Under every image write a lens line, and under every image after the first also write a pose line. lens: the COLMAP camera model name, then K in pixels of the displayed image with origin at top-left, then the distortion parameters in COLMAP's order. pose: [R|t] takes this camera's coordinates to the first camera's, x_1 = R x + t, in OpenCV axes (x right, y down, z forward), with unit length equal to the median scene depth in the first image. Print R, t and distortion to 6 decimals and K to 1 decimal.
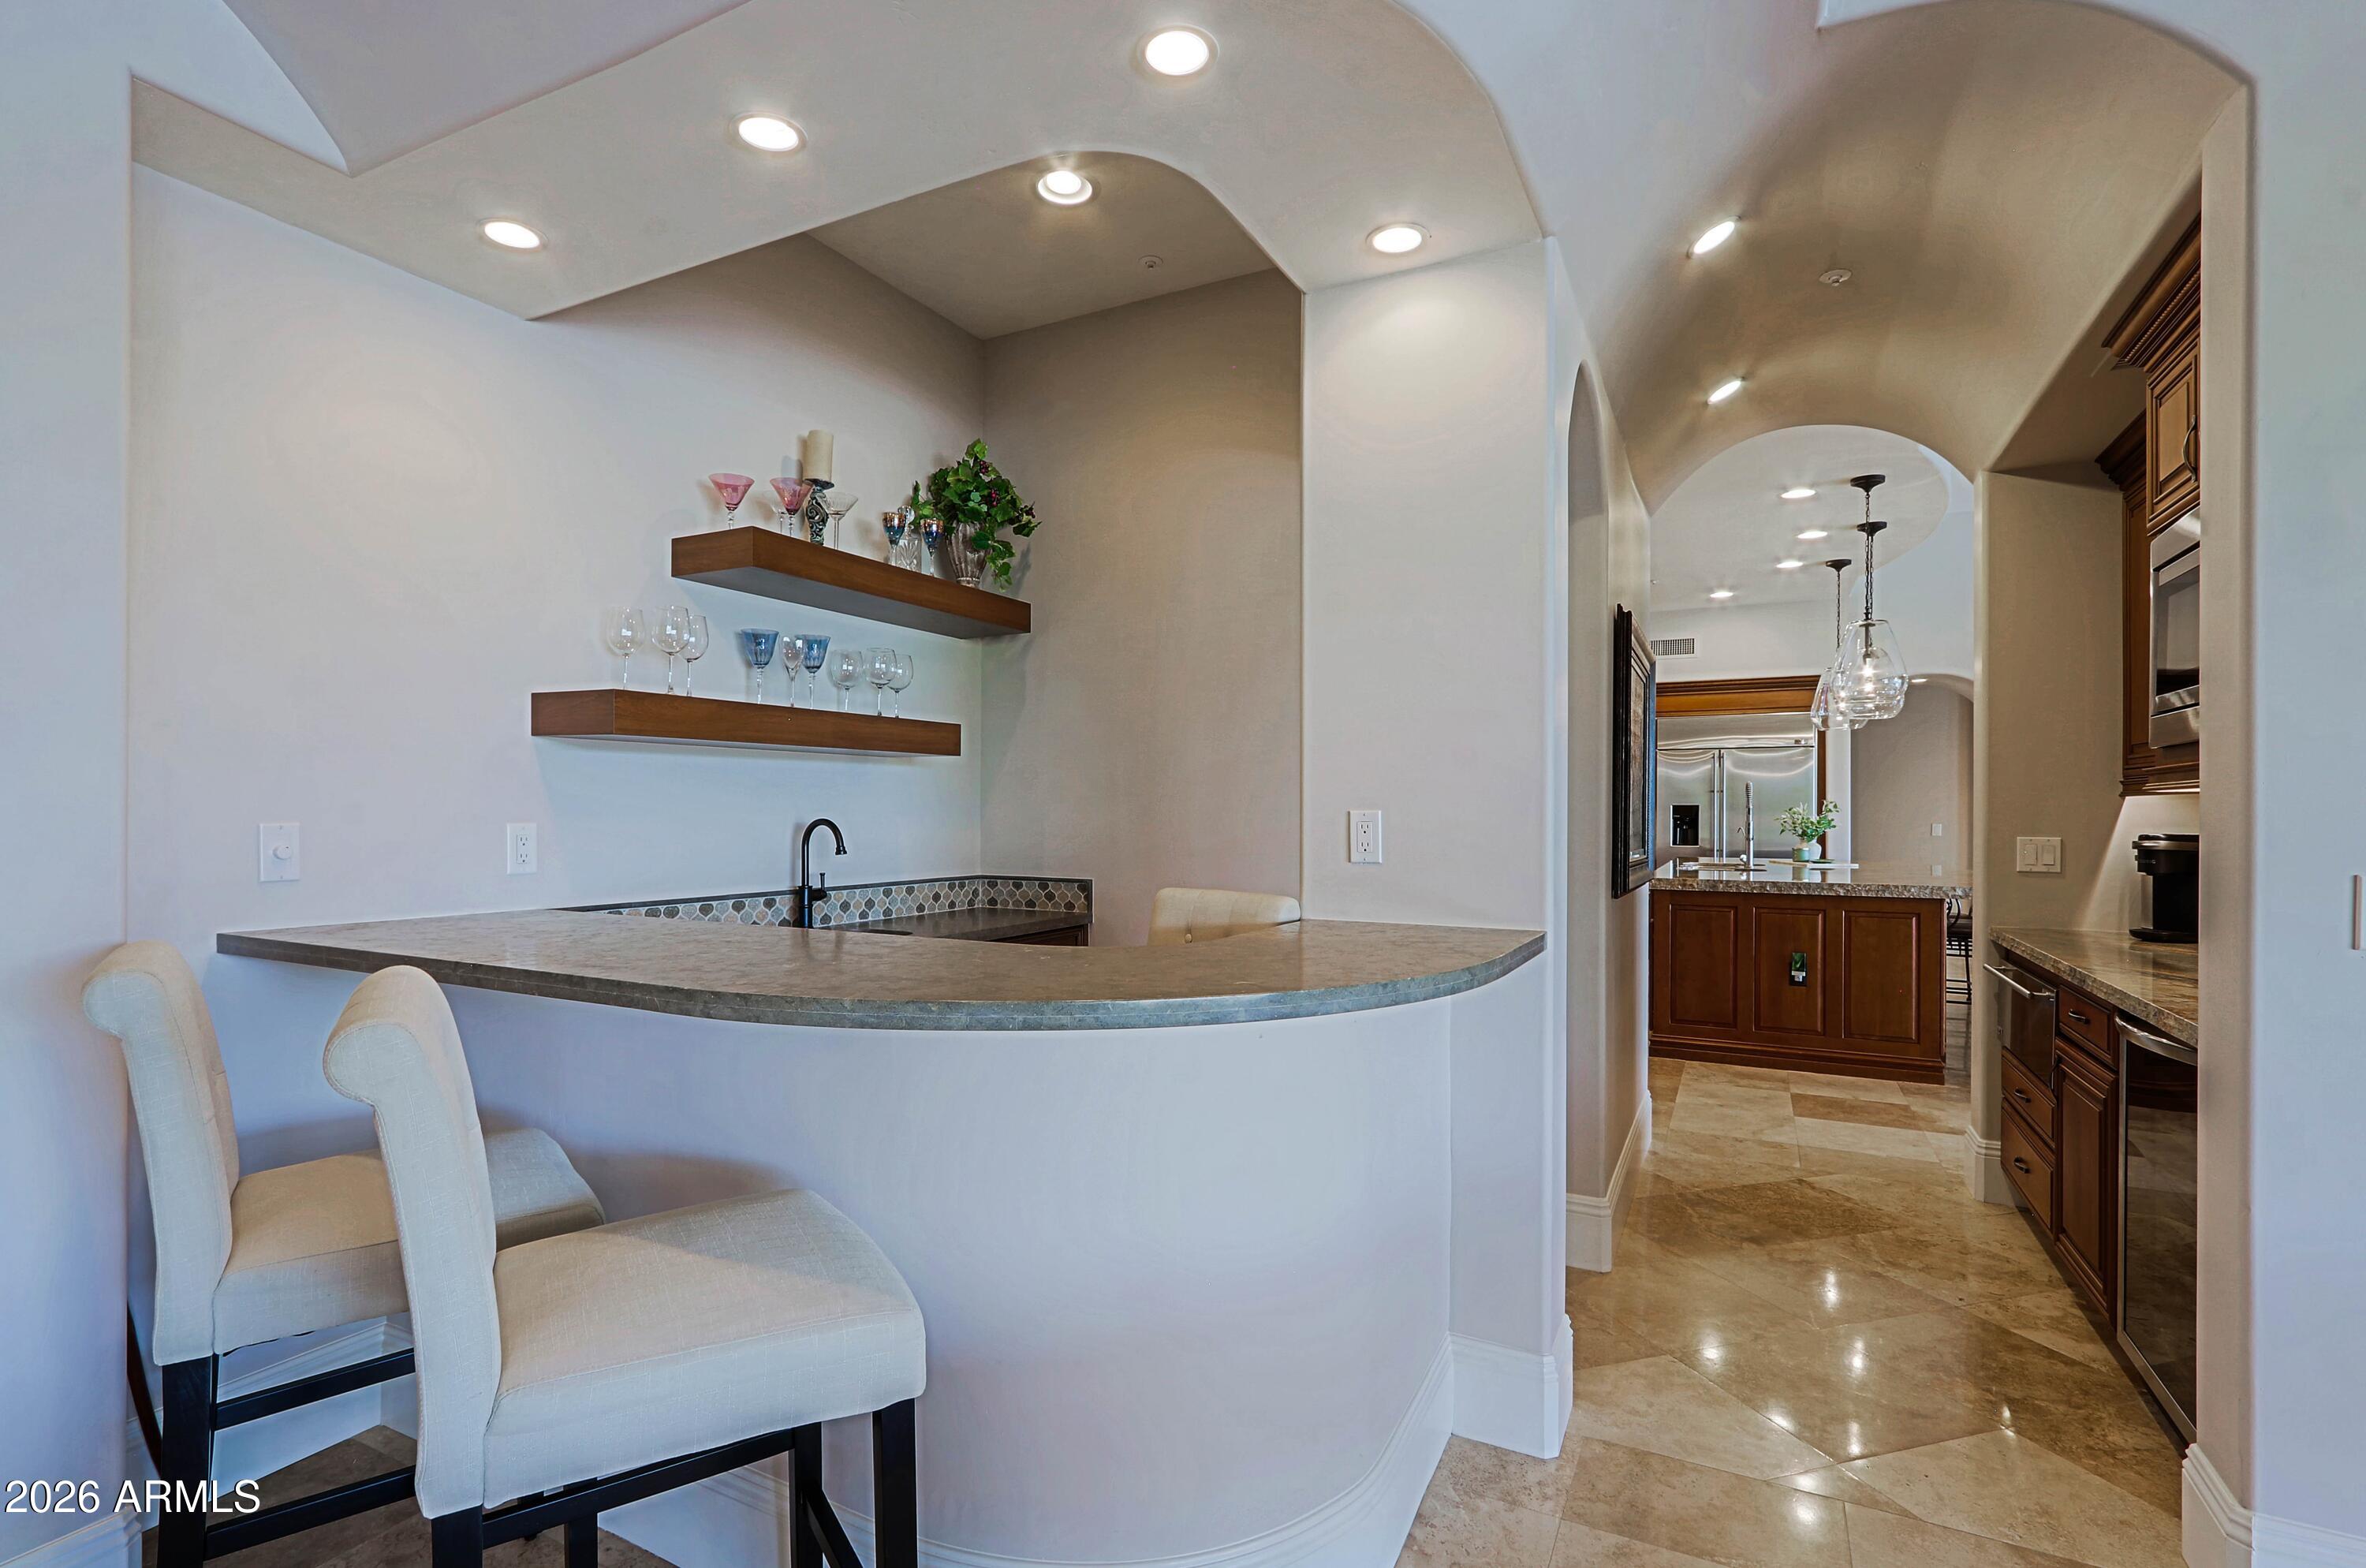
lens RADIAL K [[1084.3, 0, 1182.1], [0, 1084.3, 816.8], [0, 0, 1]] dist [-0.008122, 0.000362]
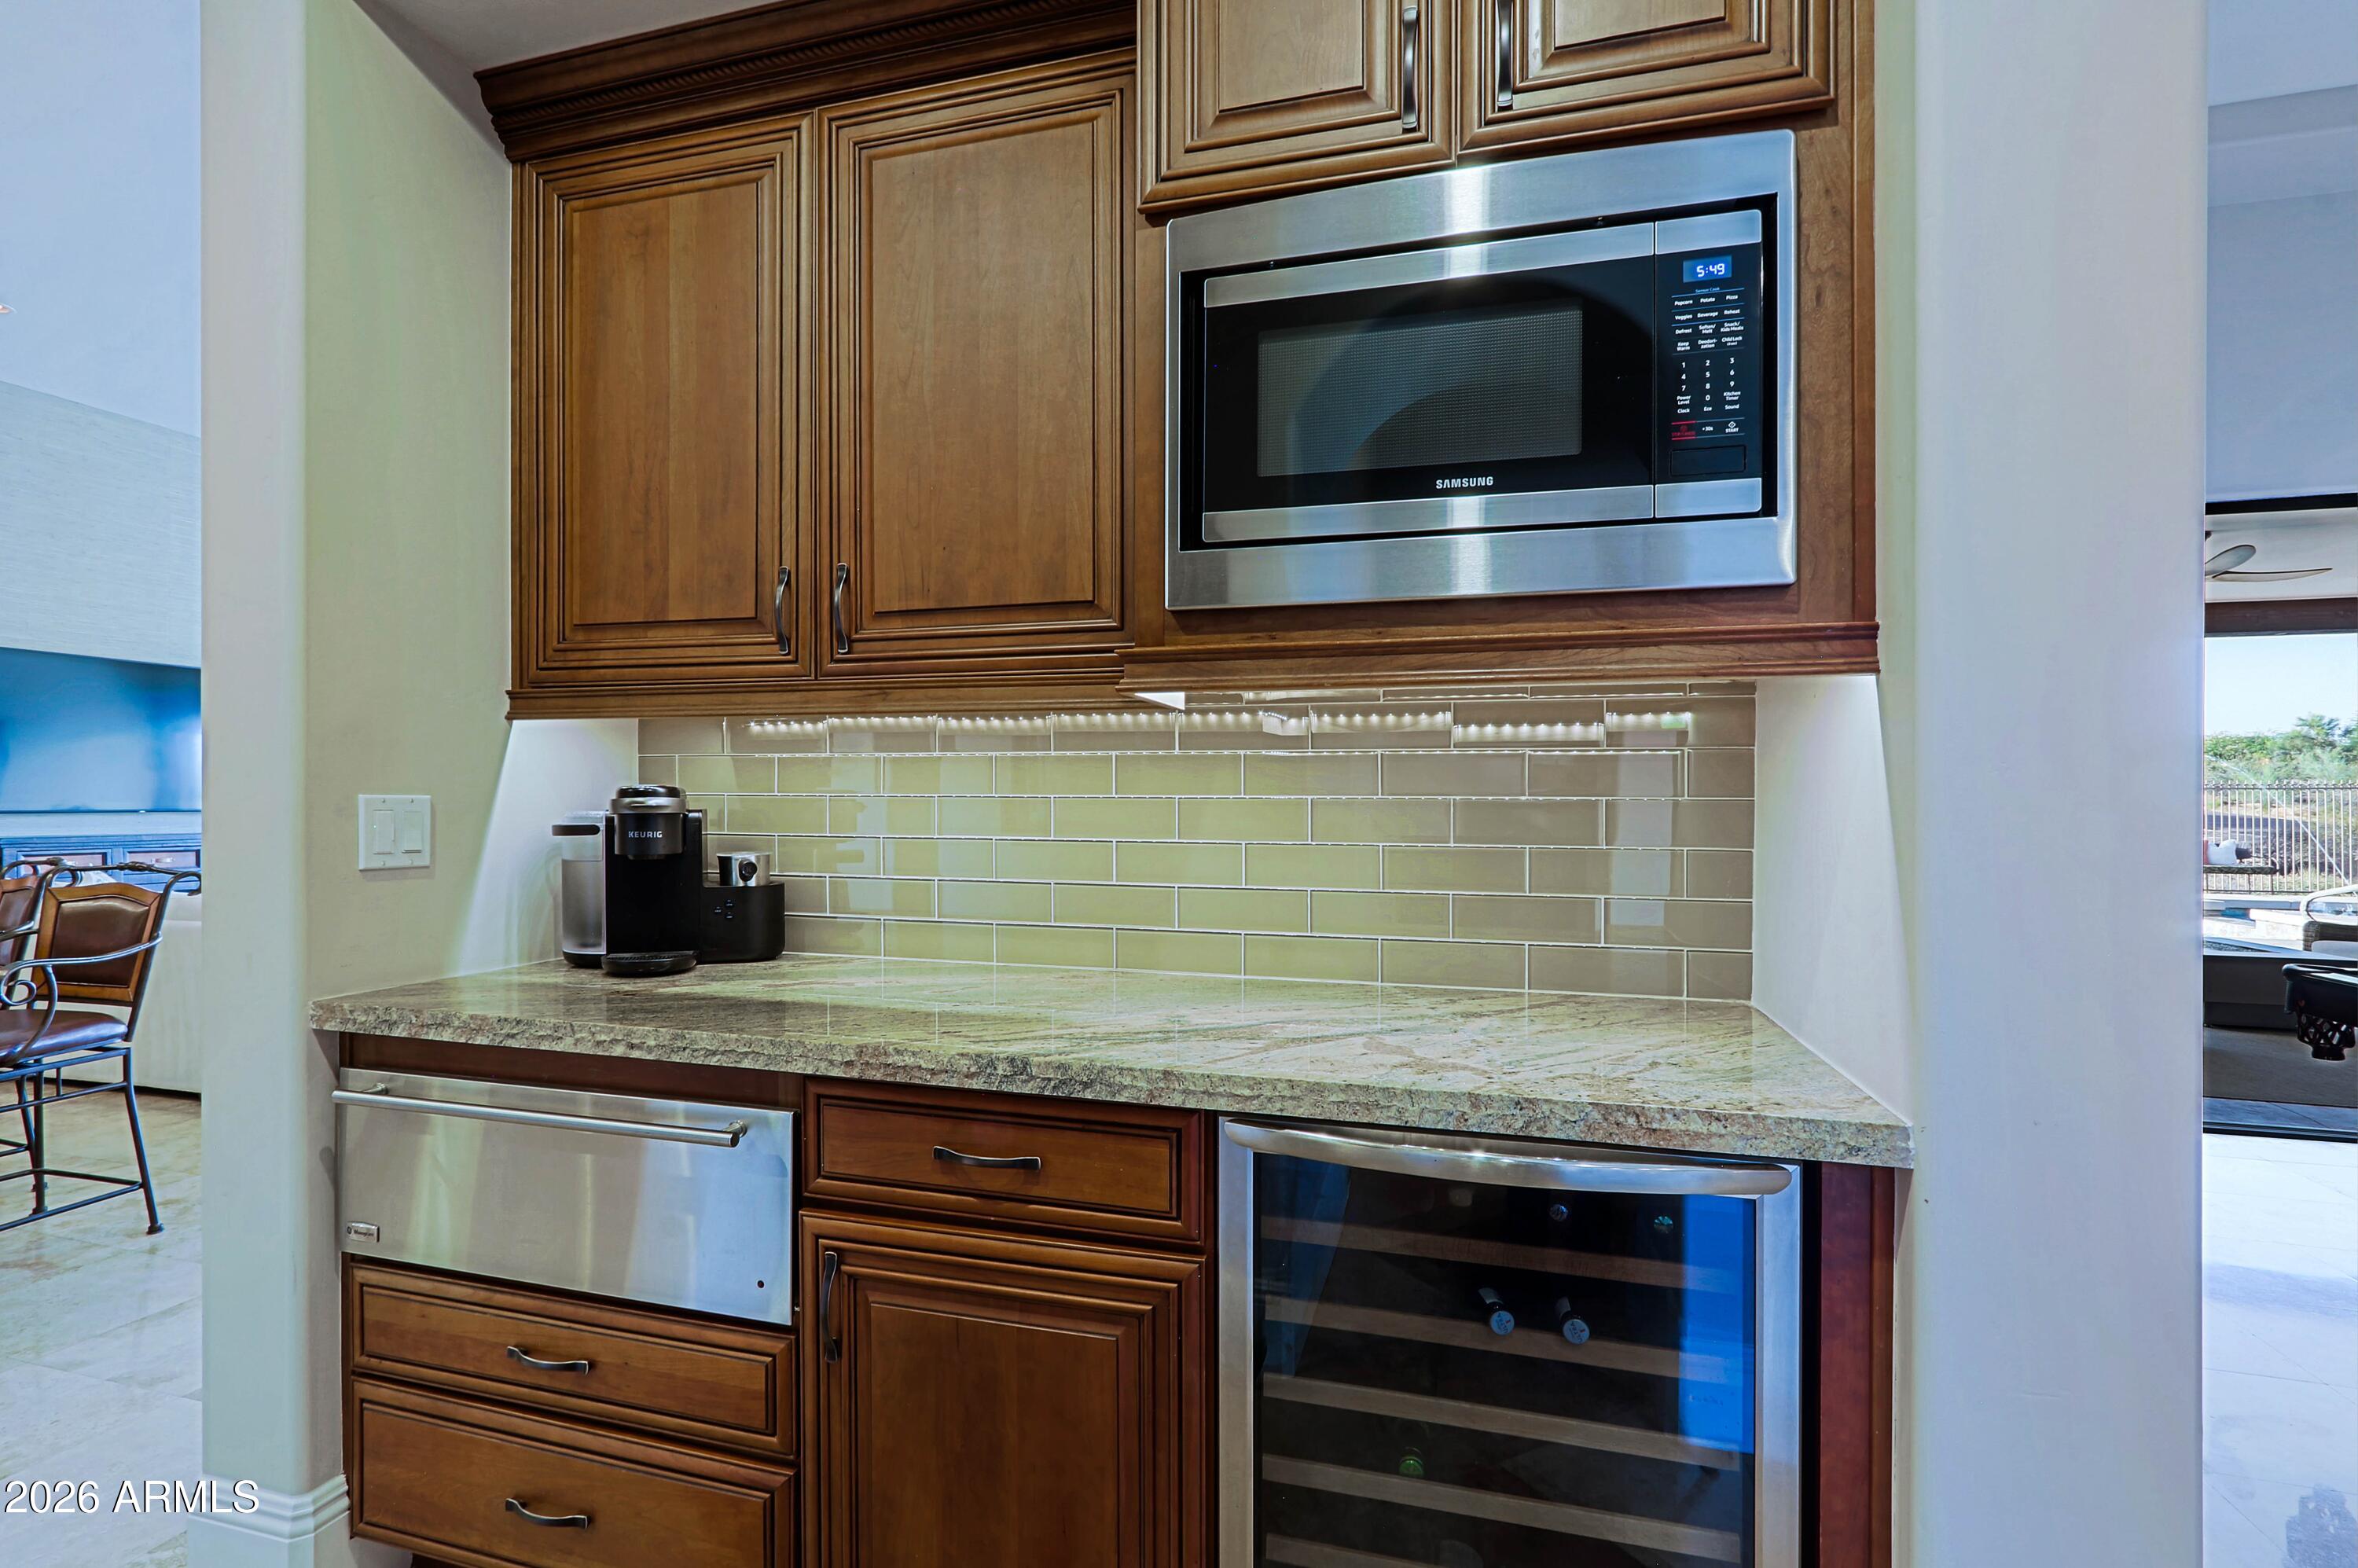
lens RADIAL K [[1080.6, 0, 1178.1], [0, 1080.6, 816.7], [0, 0, 1]] dist [-0.008122, 0.000362]
pose [[-0.206082, -0.014489, 0.978428, 0.165444], [-0.004601, 0.999894, 0.013838, 0.013139], [-0.978524, -0.001650, -0.206126, 0.483662]]
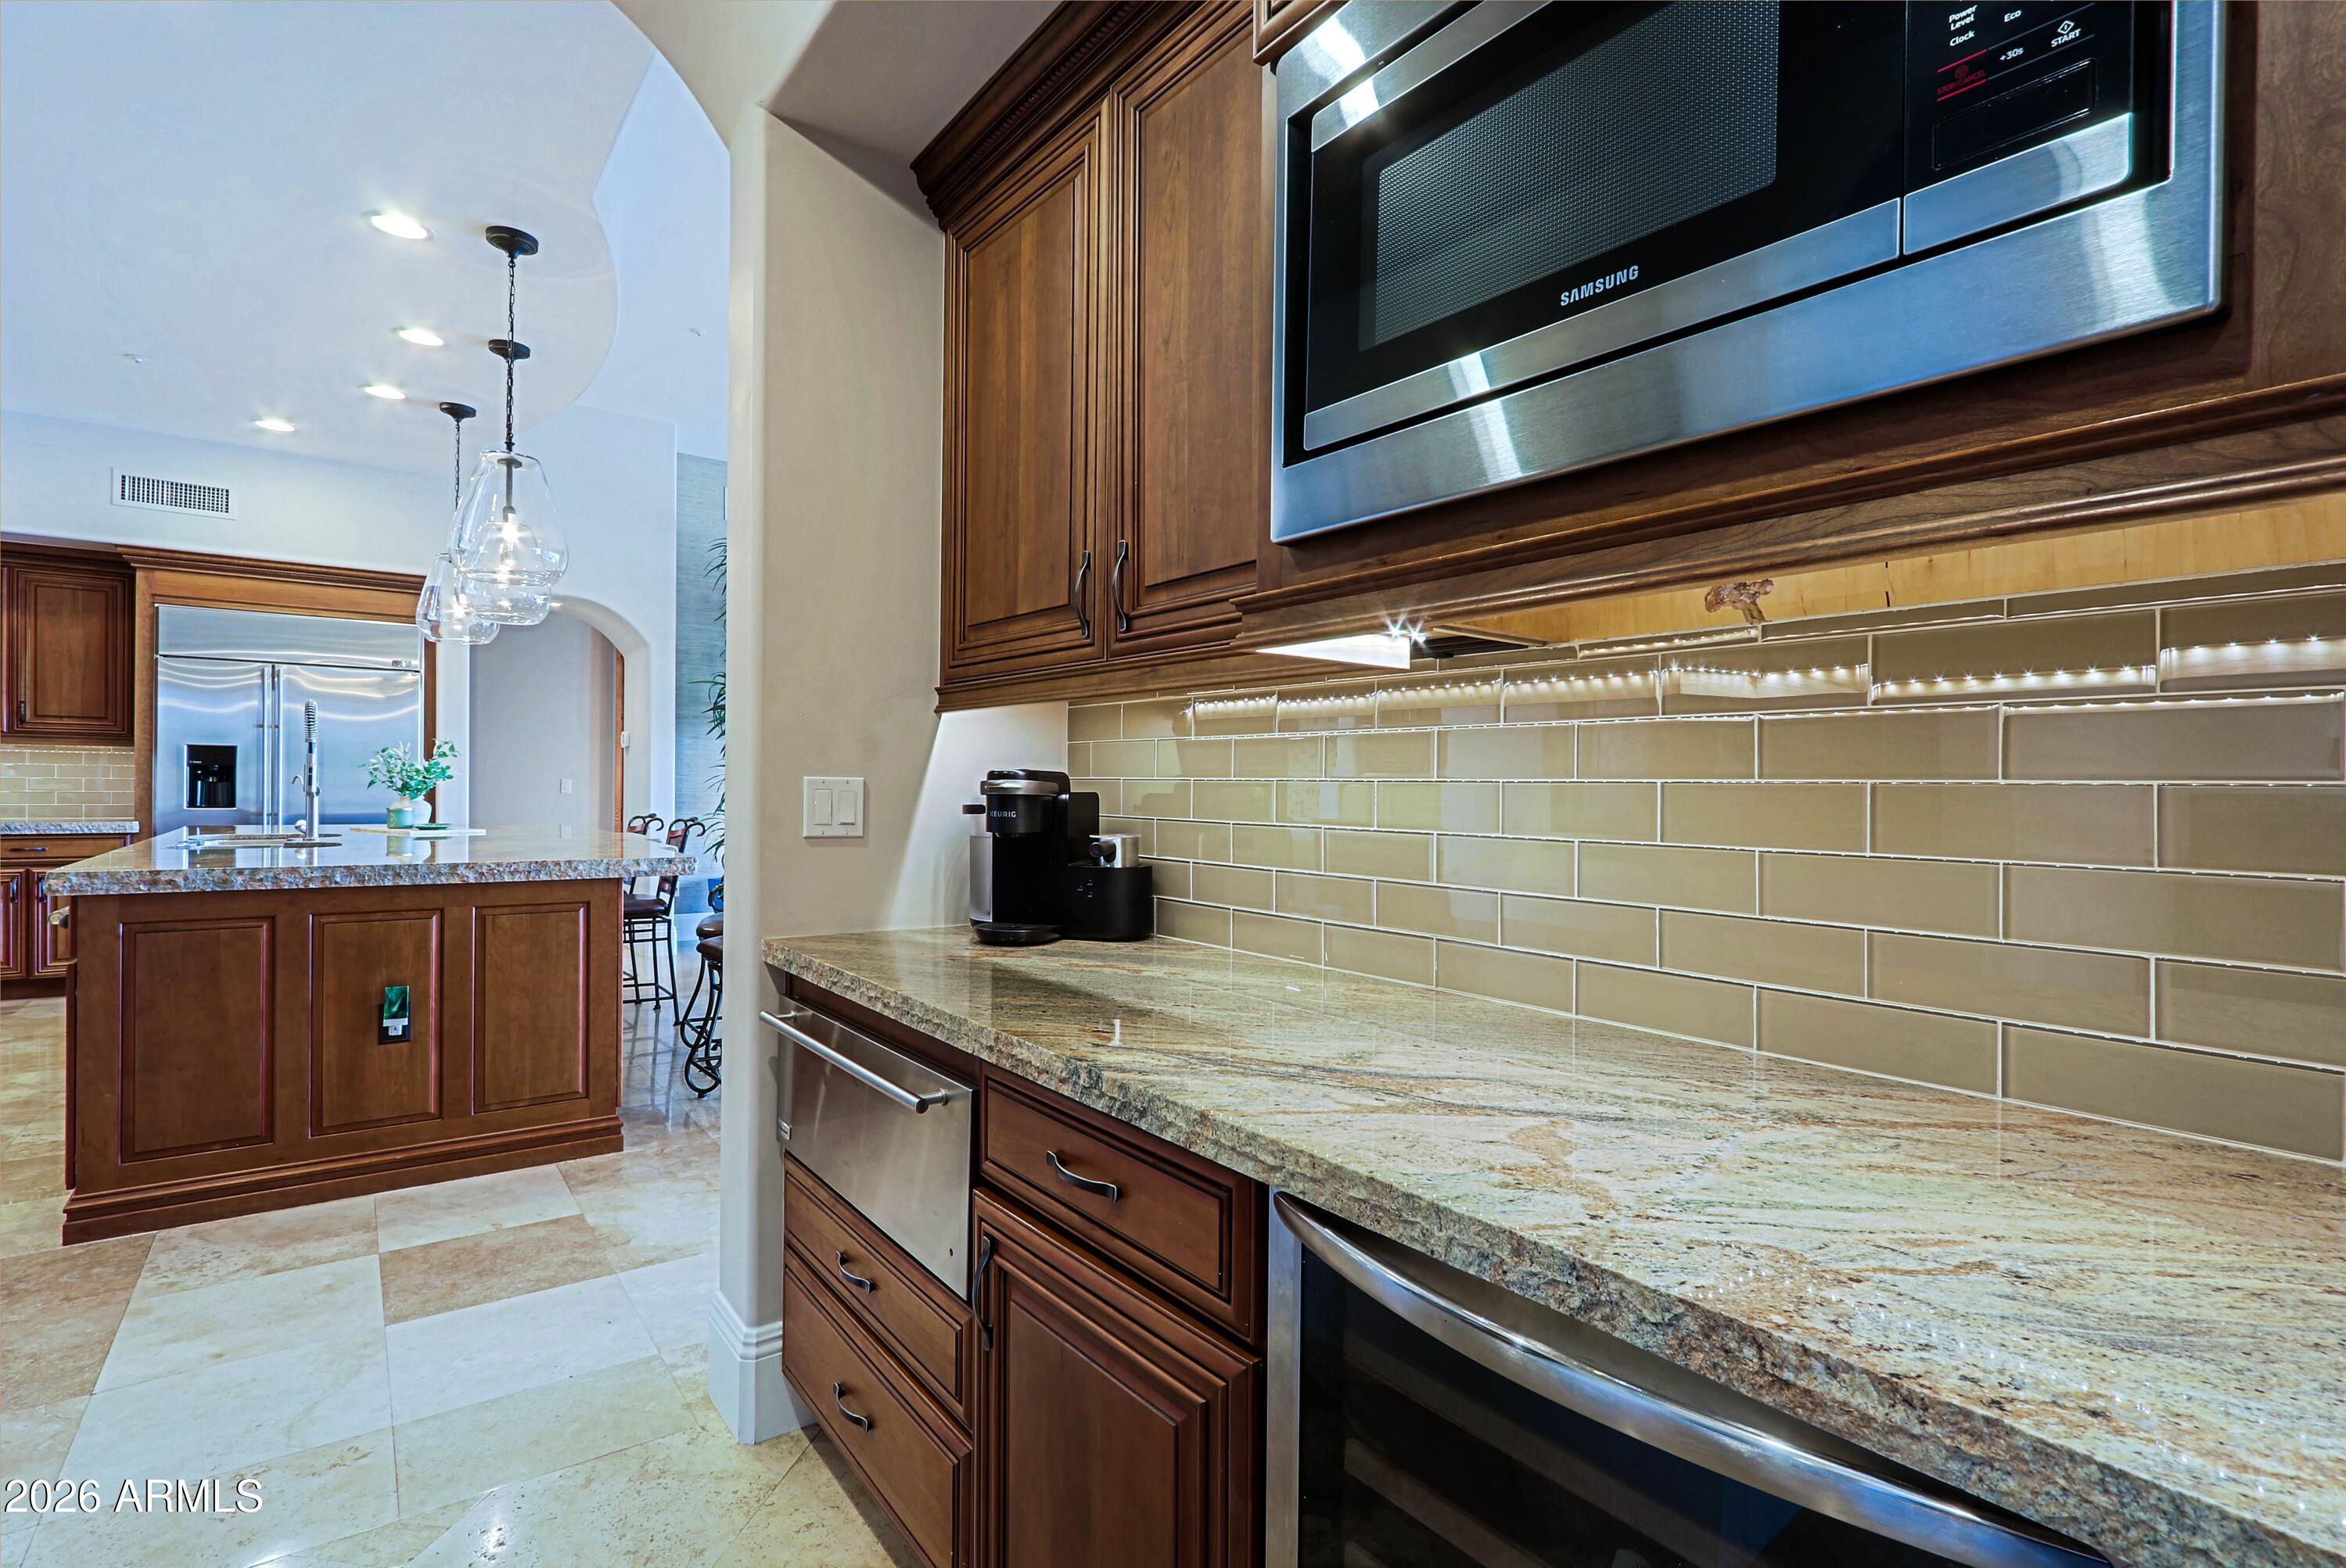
lens RADIAL K [[1103.2, 0, 1166.5], [0, 1103.2, 796.5], [0, 0, 1]] dist [-0.004969, -0.000569]
pose [[0.428709, -0.003998, 0.903434, 0.213077], [-0.010049, 0.999907, 0.009194, 0.014259], [-0.903387, -0.013020, 0.428629, 0.371899]]
